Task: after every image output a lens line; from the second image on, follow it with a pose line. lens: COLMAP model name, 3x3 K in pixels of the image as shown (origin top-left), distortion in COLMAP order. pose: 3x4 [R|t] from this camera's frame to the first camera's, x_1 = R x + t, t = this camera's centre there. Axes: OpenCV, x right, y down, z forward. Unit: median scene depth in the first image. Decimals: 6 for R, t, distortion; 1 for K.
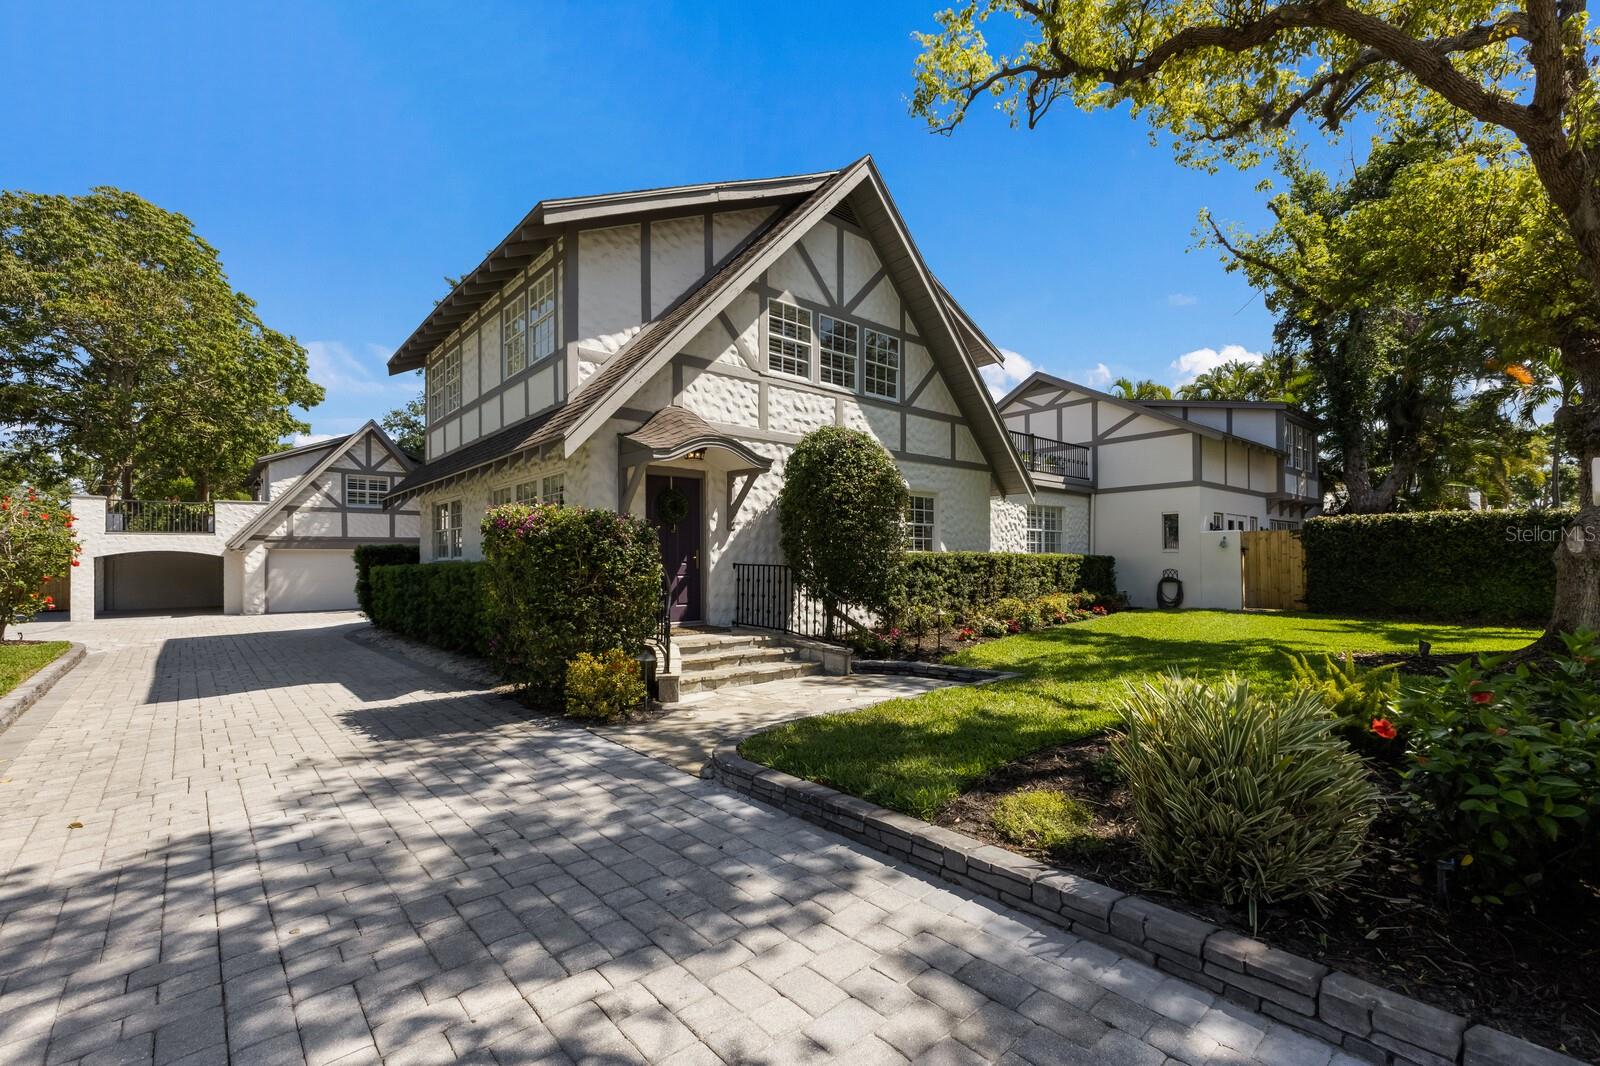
lens RADIAL K [[690.1, 0, 802.7], [0, 690.1, 535.3], [0, 0, 1]] dist [0.014320, -0.002303]
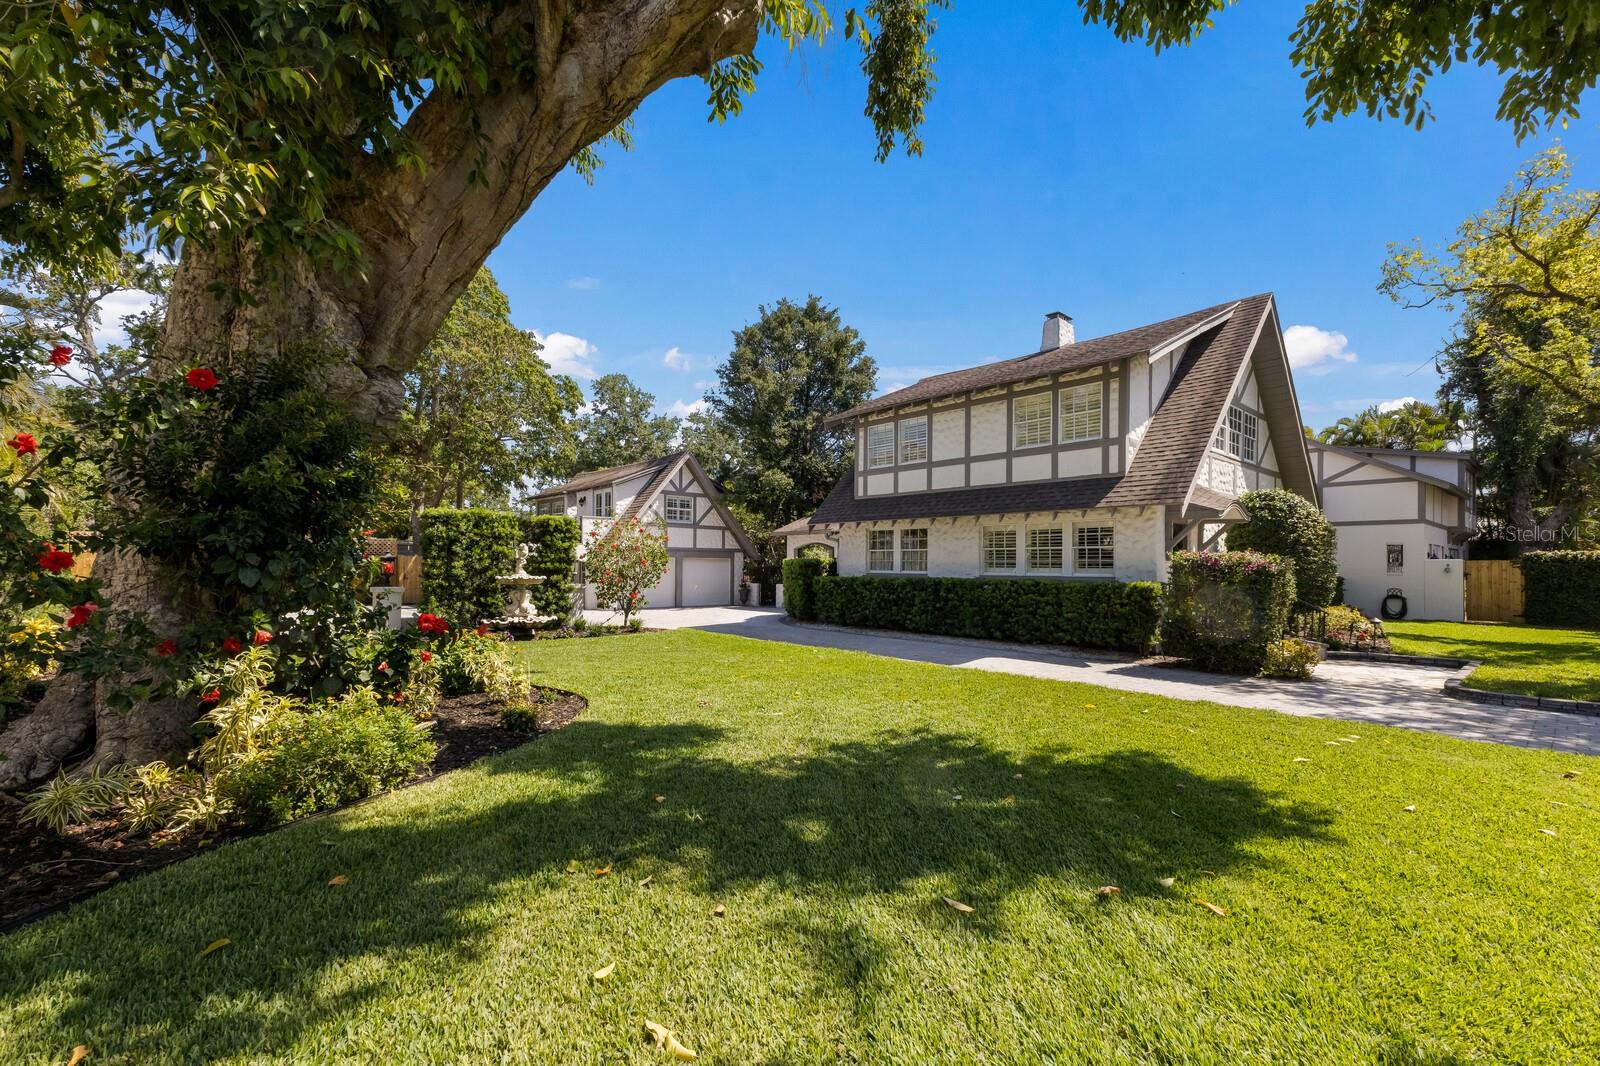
lens RADIAL K [[690.1, 0, 797.2], [0, 690.1, 546.1], [0, 0, 1]] dist [0.014320, -0.002303]
pose [[0.999813, 0.019320, -0.000872, -0.563224], [-0.019311, 0.999767, 0.009637, -0.019424], [0.001058, -0.009618, 0.999953, -0.274252]]
